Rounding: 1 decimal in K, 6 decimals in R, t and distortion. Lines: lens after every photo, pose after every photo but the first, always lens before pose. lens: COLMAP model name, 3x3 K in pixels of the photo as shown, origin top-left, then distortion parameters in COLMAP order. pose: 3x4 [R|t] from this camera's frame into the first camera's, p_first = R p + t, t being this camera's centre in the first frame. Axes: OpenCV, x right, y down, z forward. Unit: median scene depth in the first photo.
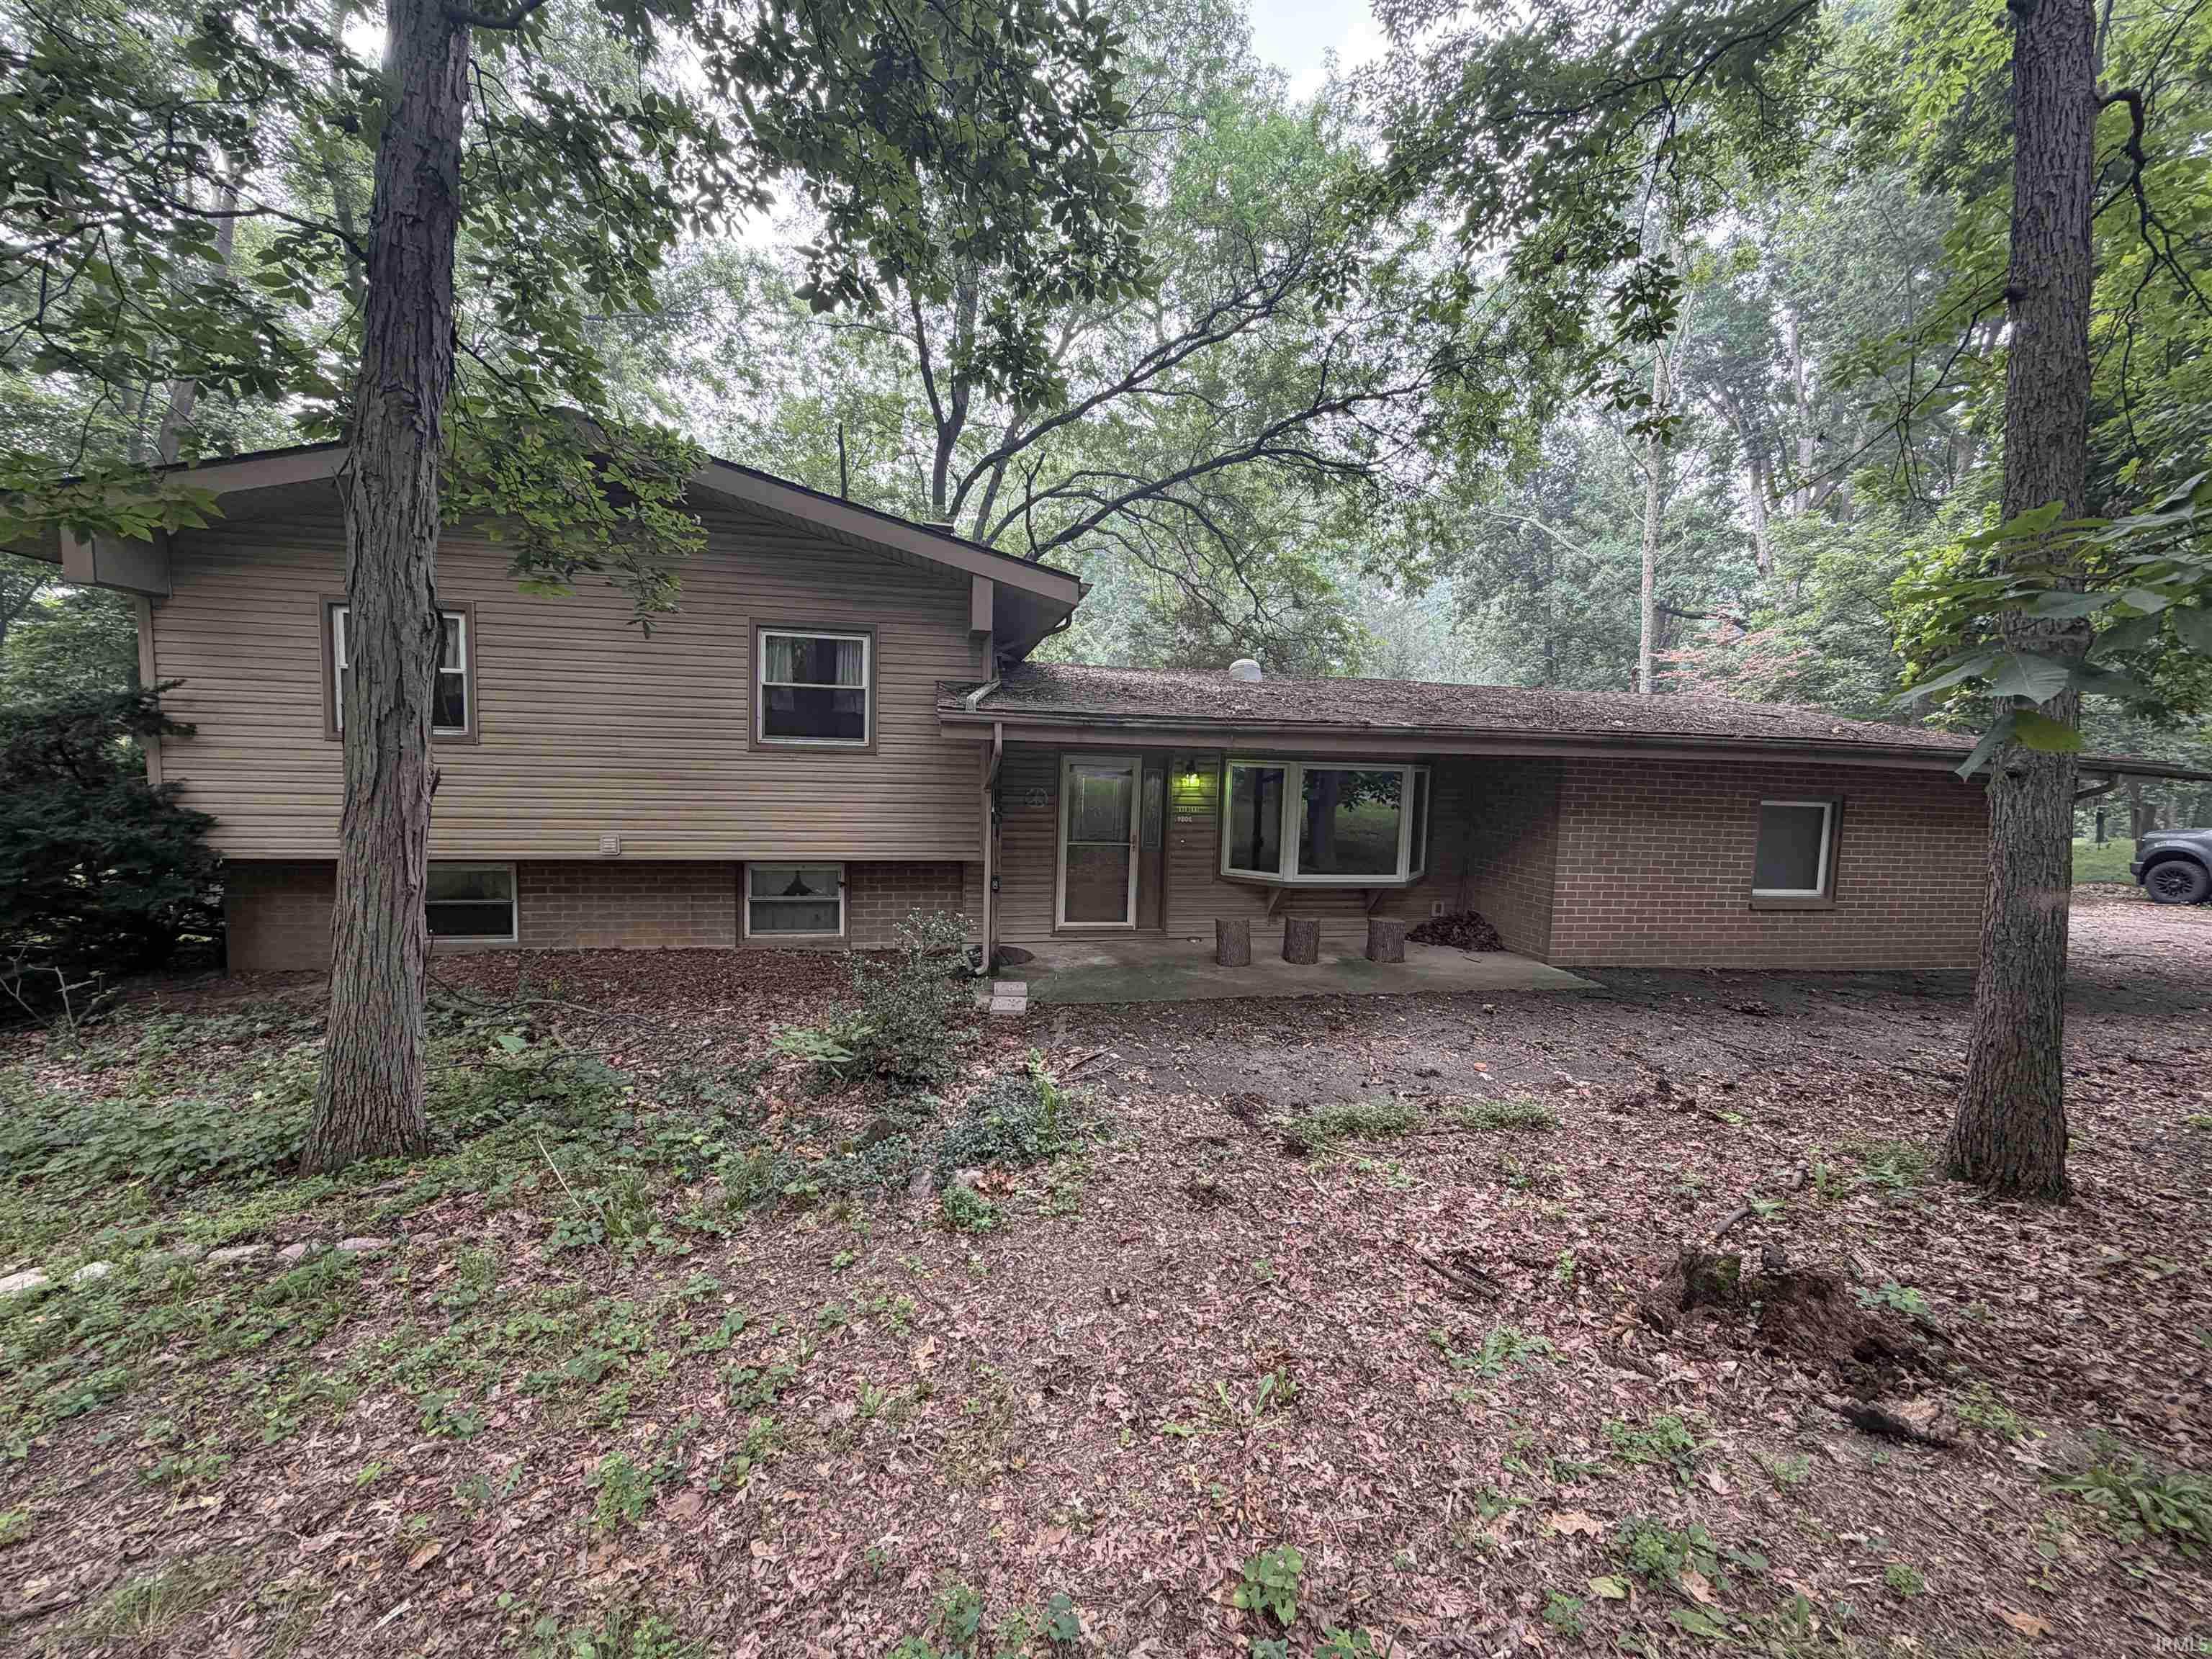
lens RADIAL K [[882.8, 0, 1106.0], [0, 882.8, 829.5], [0, 0, 1]] dist [0.001271, 0.000047]
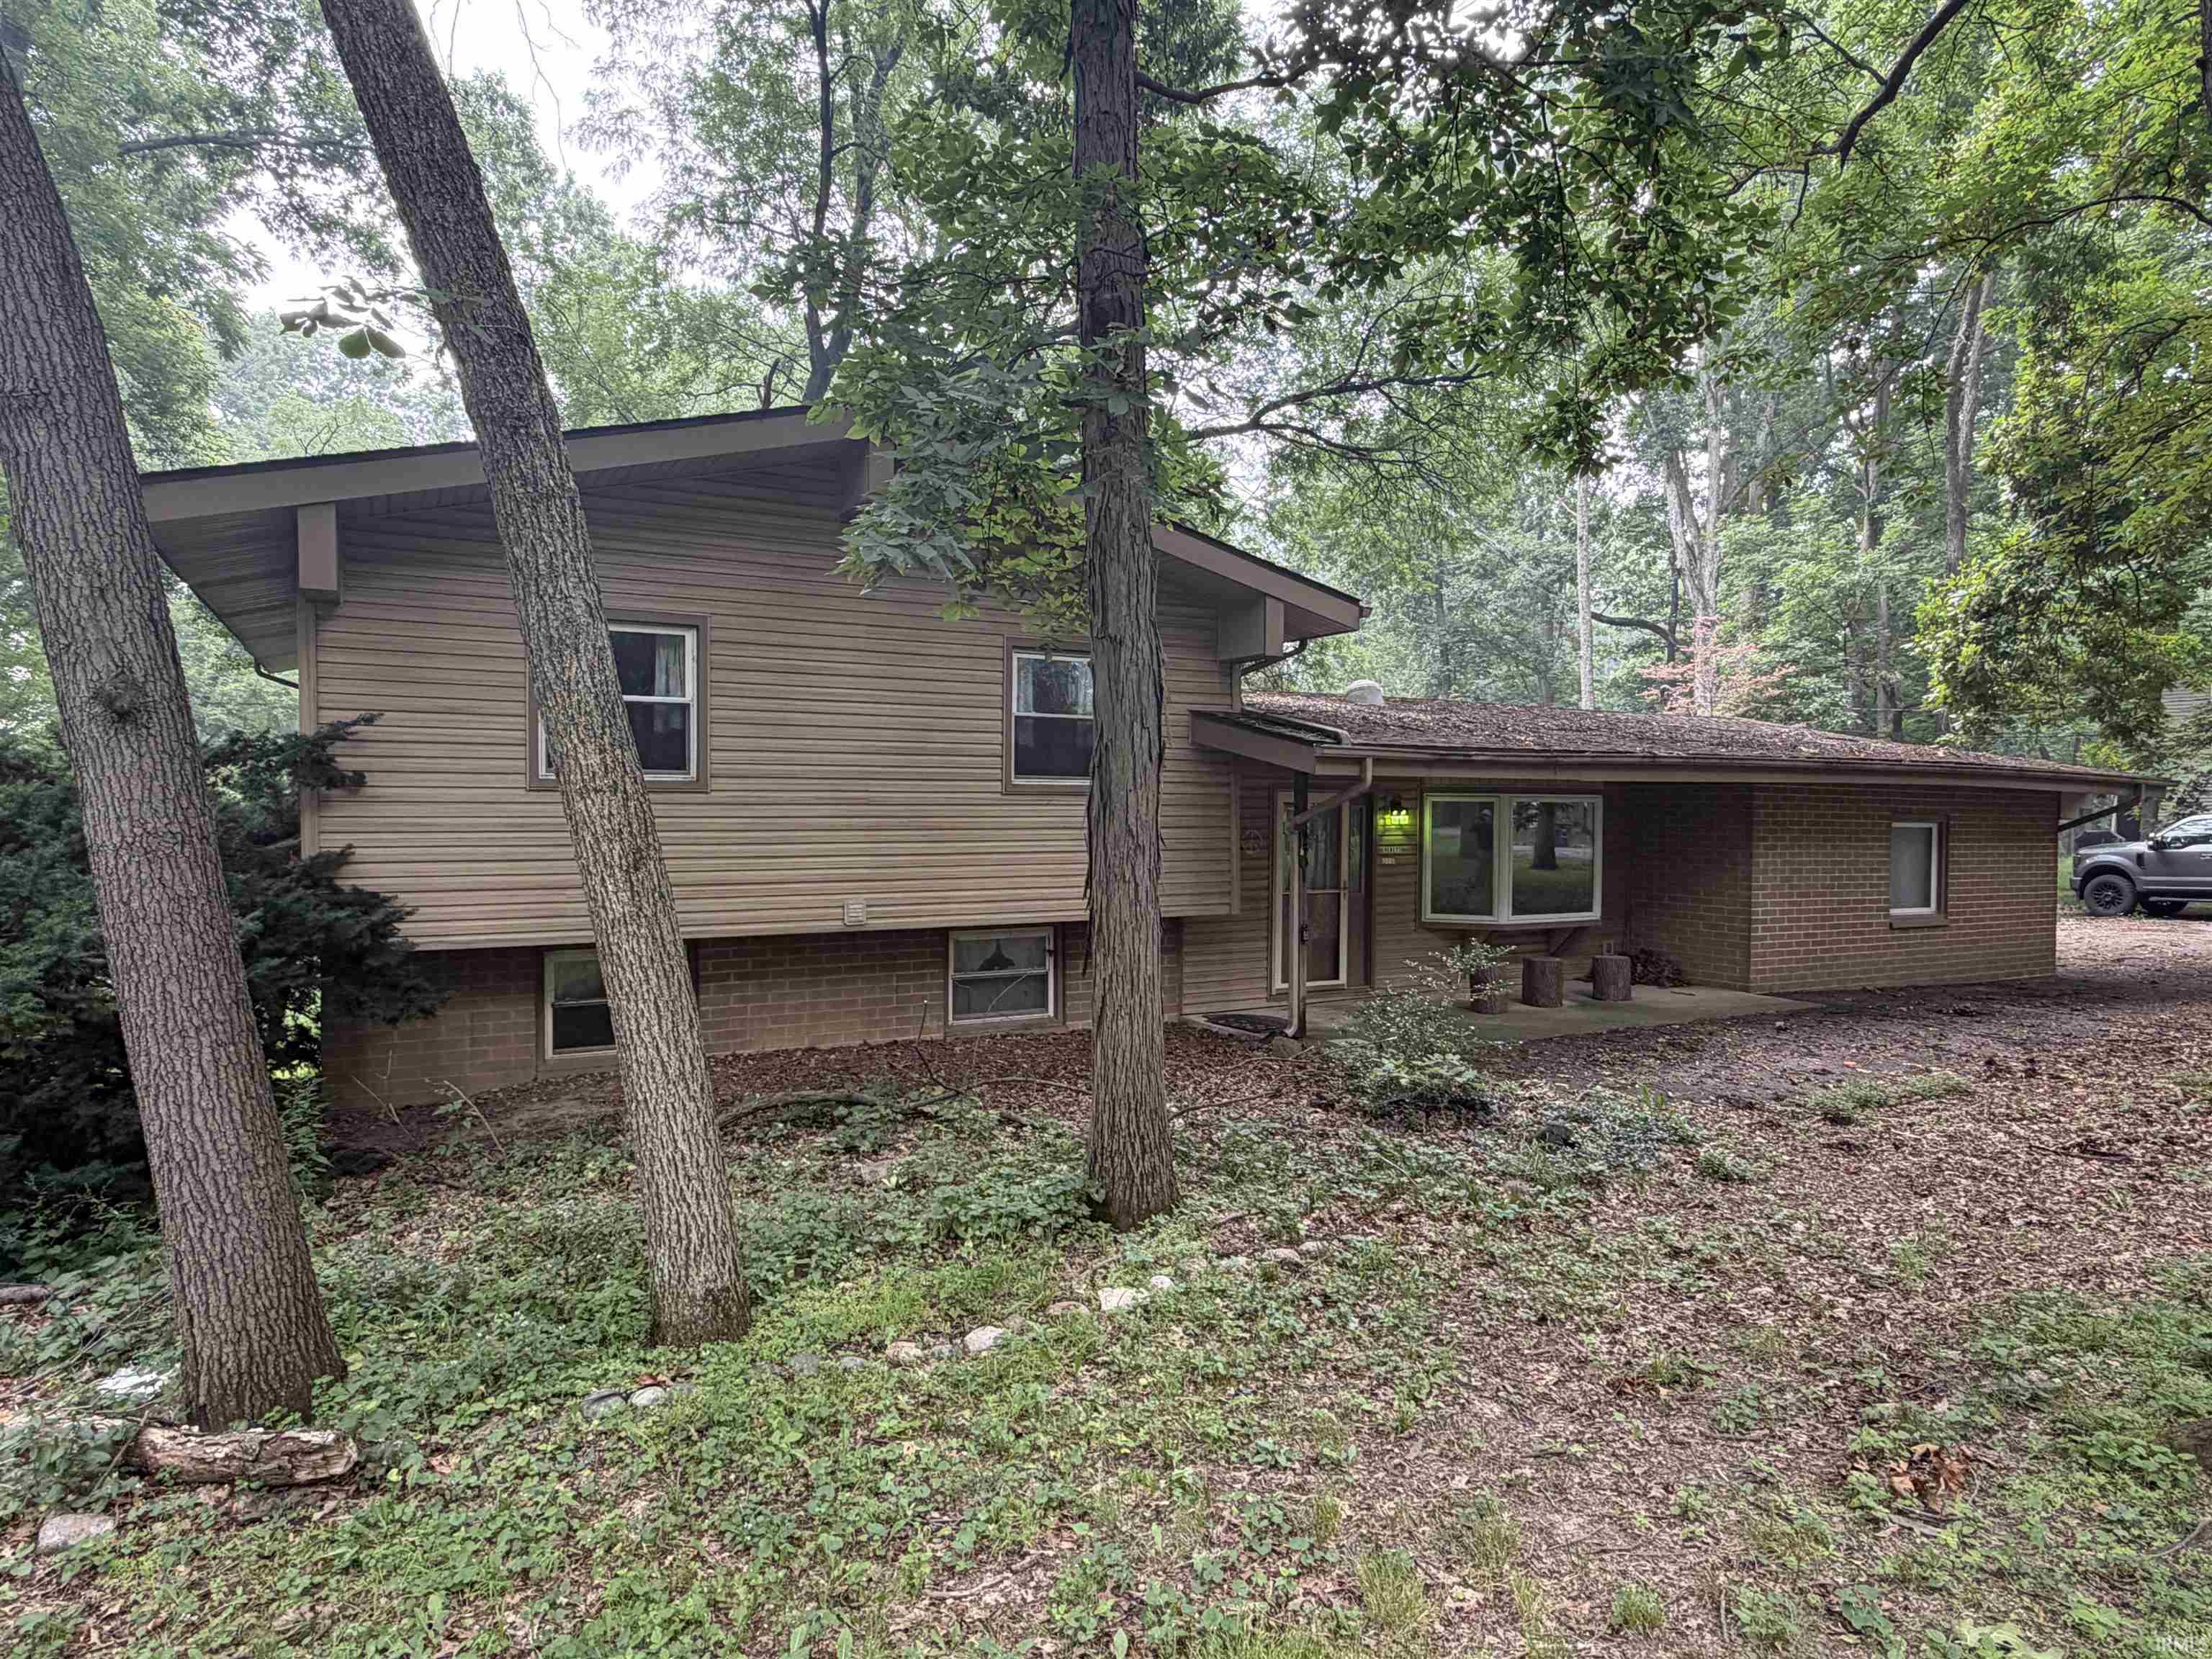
lens RADIAL K [[1315.5, 0, 1106.0], [0, 1315.5, 829.5], [0, 0, 1]] dist [0.000842, -0.000026]
pose [[0.953034, -0.028471, 0.301521, -0.622554], [0.045663, 0.997699, -0.050124, 0.011071], [-0.299400, 0.061539, 0.952141, -0.198159]]
